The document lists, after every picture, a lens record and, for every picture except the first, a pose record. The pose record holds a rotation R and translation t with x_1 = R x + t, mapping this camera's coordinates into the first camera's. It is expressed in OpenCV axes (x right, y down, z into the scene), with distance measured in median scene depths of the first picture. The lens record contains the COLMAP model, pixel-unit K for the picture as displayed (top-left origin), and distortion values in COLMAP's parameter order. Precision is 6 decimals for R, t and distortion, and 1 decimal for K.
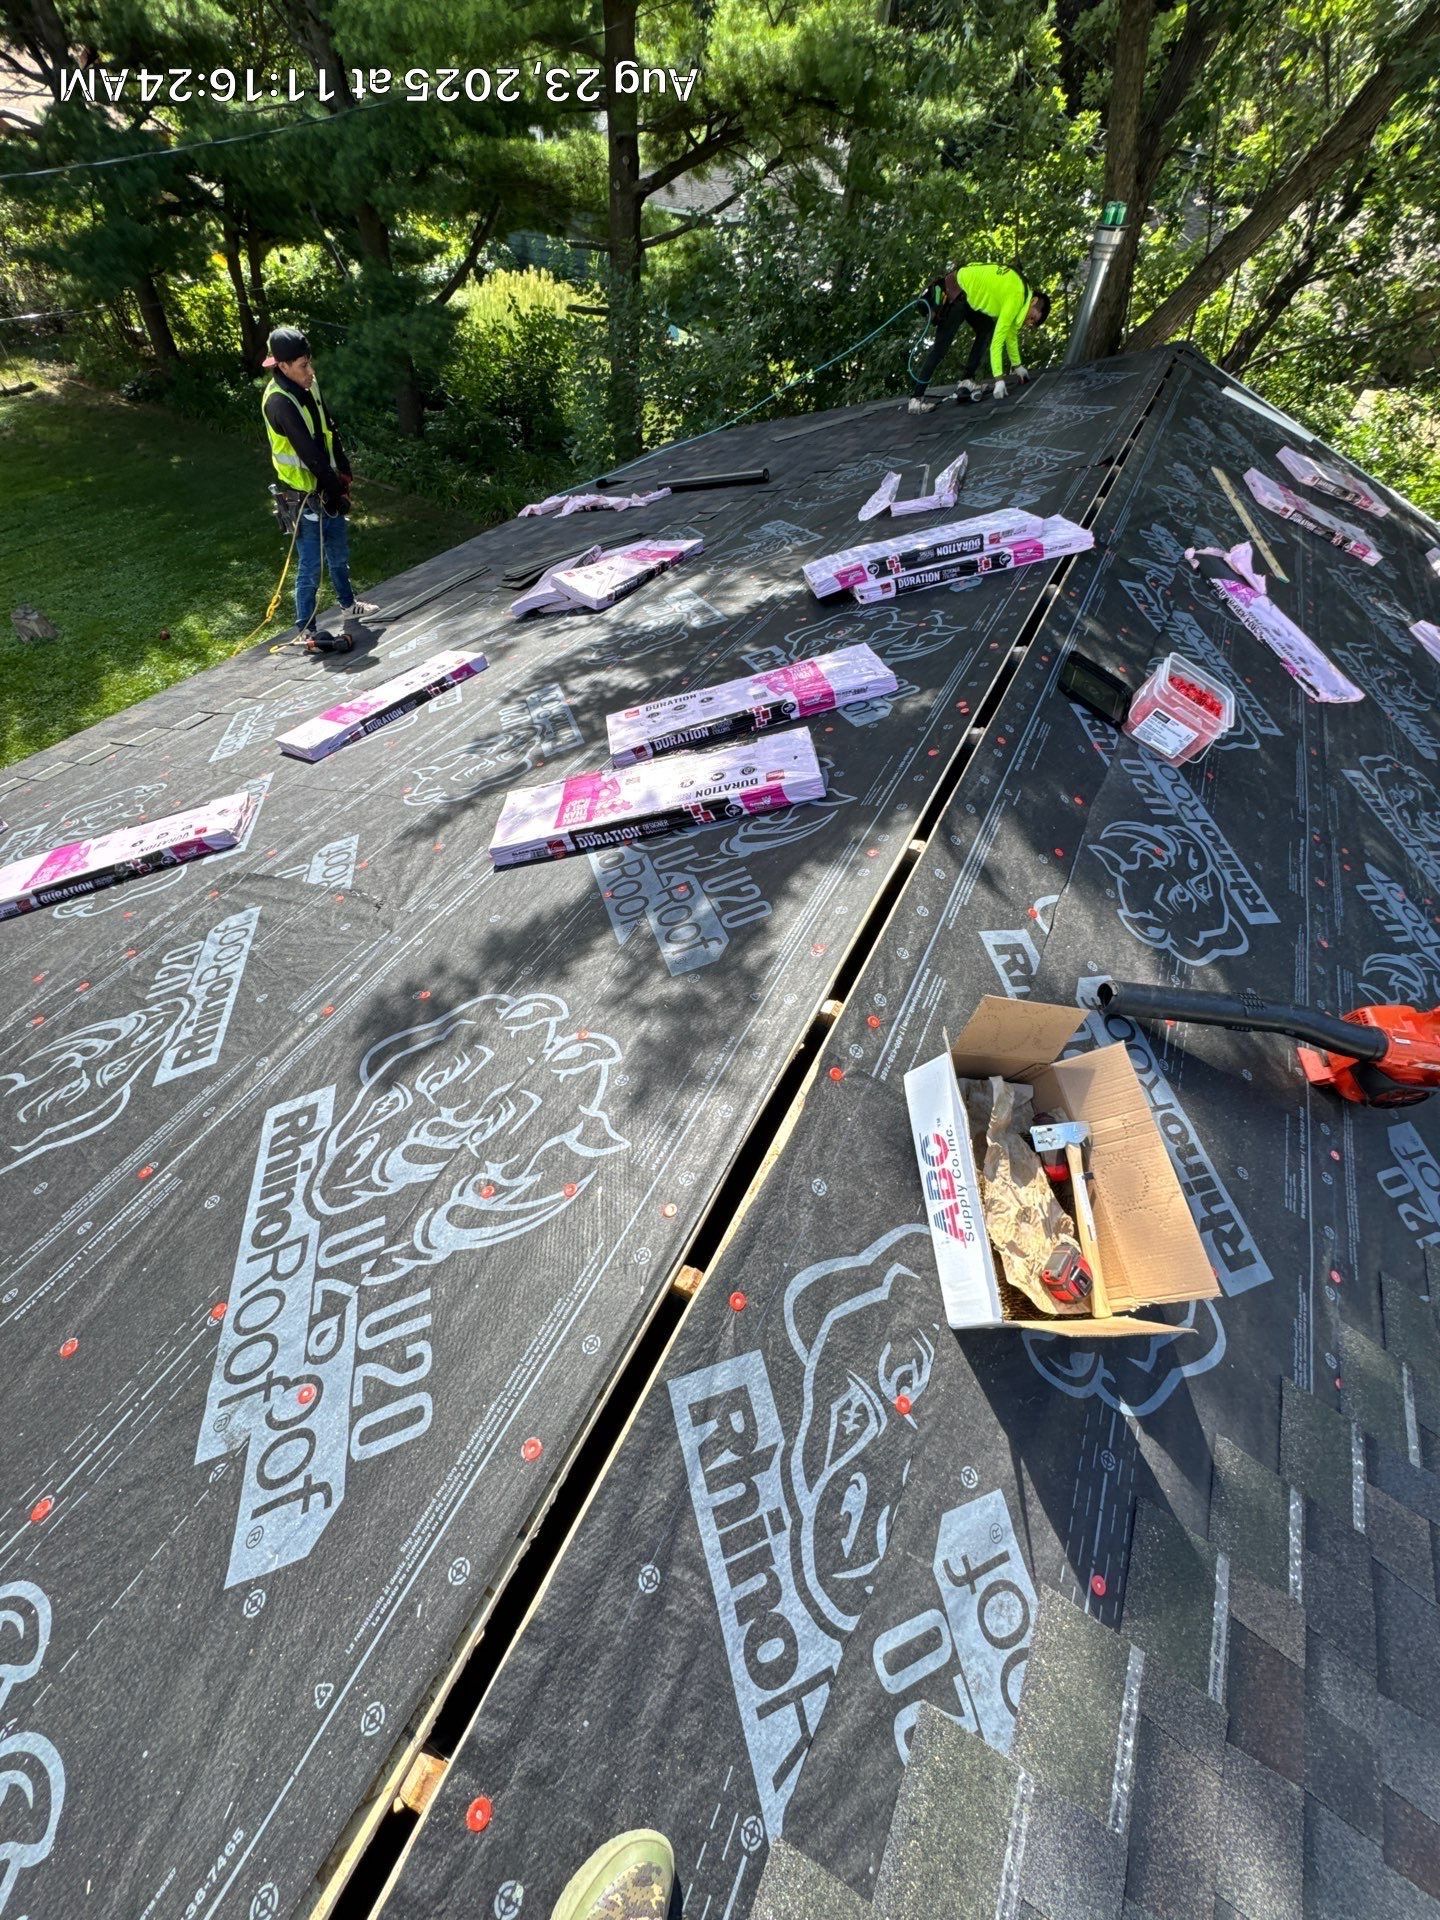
lens RADIAL K [[769.4, 0, 720.0], [0, 769.4, 960.0], [0, 0, 1]] dist [-0.000085, -0.000073]
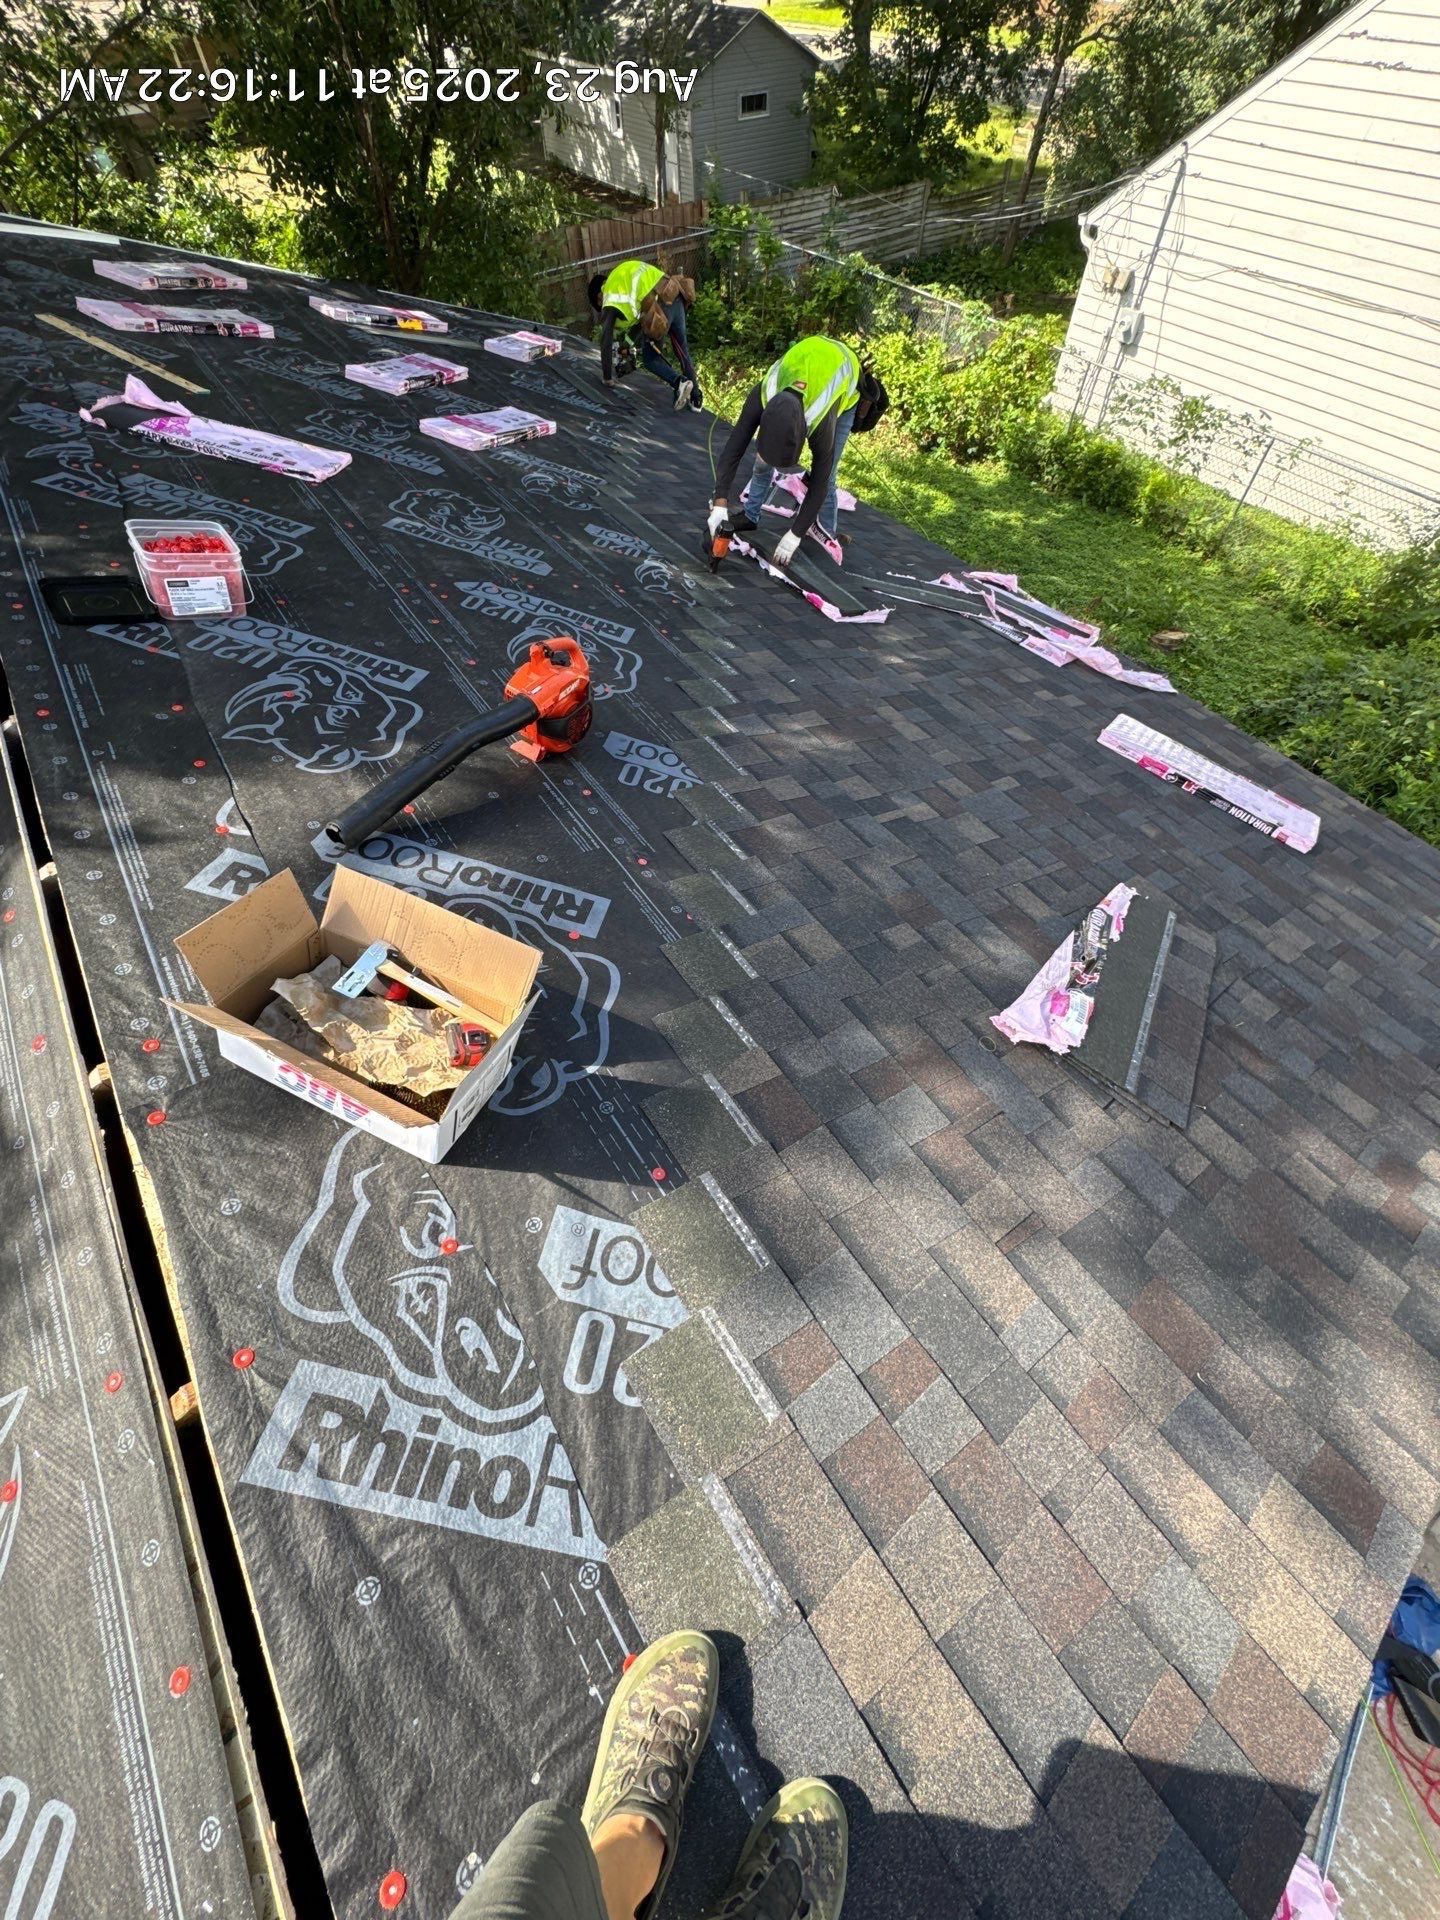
lens RADIAL K [[770.6, 0, 720.0], [0, 770.6, 960.0], [0, 0, 1]] dist [0.002072, -0.000565]
pose [[0.470162, -0.771685, 0.428310, 0.233265], [0.705548, 0.620183, 0.342892, 0.203810], [-0.530235, 0.140979, 0.836048, -0.132081]]
